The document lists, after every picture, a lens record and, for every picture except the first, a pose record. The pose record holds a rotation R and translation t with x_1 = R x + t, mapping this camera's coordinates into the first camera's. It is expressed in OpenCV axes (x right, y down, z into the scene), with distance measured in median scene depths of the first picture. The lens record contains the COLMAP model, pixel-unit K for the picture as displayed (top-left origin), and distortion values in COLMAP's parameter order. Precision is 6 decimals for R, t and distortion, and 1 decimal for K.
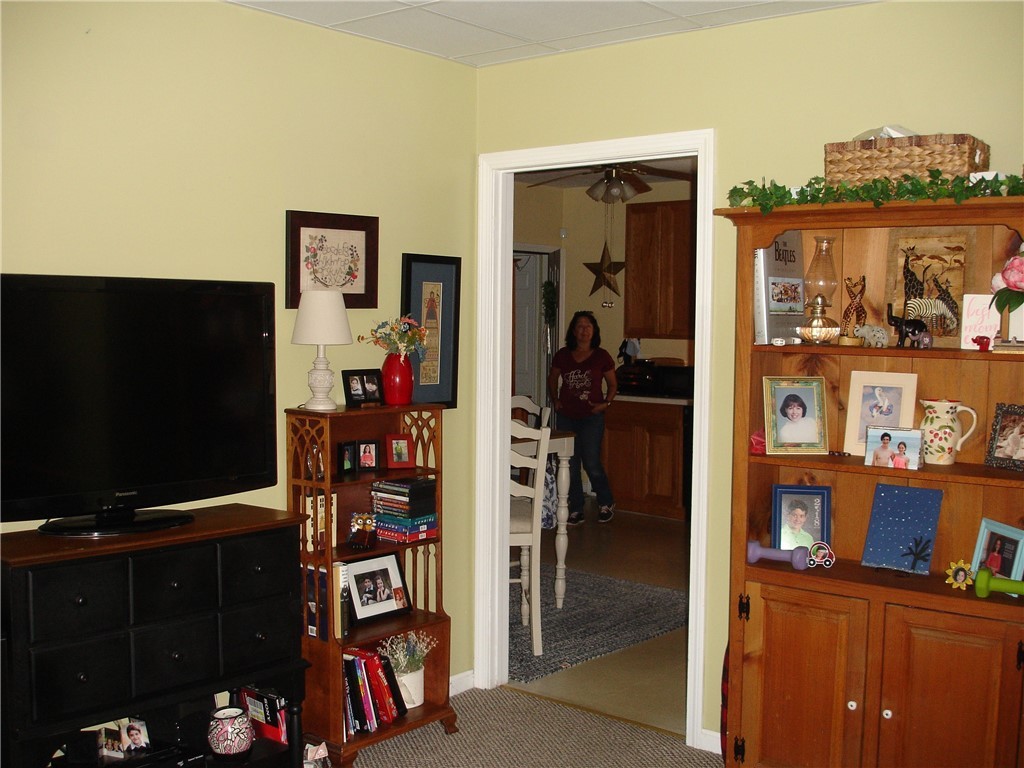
lens RADIAL K [[1141.8, 0, 512.4], [0, 1141.8, 384.1], [0, 0, 1]] dist [-0.093892, 0.000000]
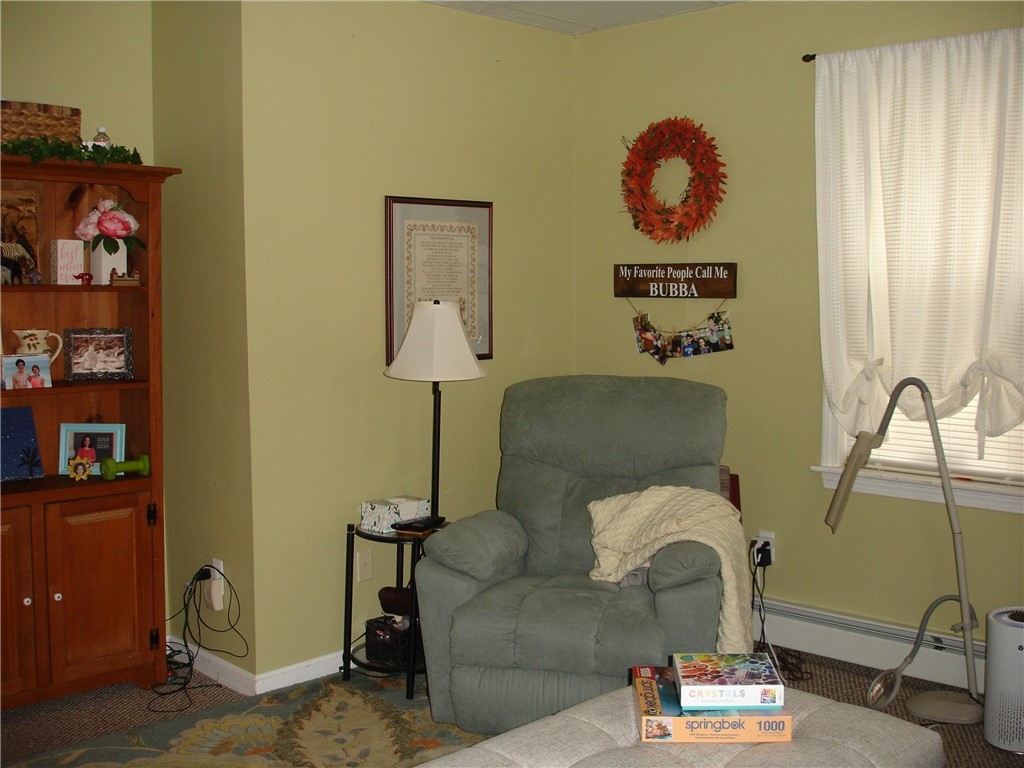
lens RADIAL K [[1141.8, 0, 512.2], [0, 1141.8, 383.1], [0, 0, 1]] dist [-0.093892, 0.000000]
pose [[0.110443, -0.093010, 0.989521, -0.742473], [0.058865, 0.994476, 0.086906, -0.002228], [-0.992138, 0.048650, 0.115308, 0.374991]]
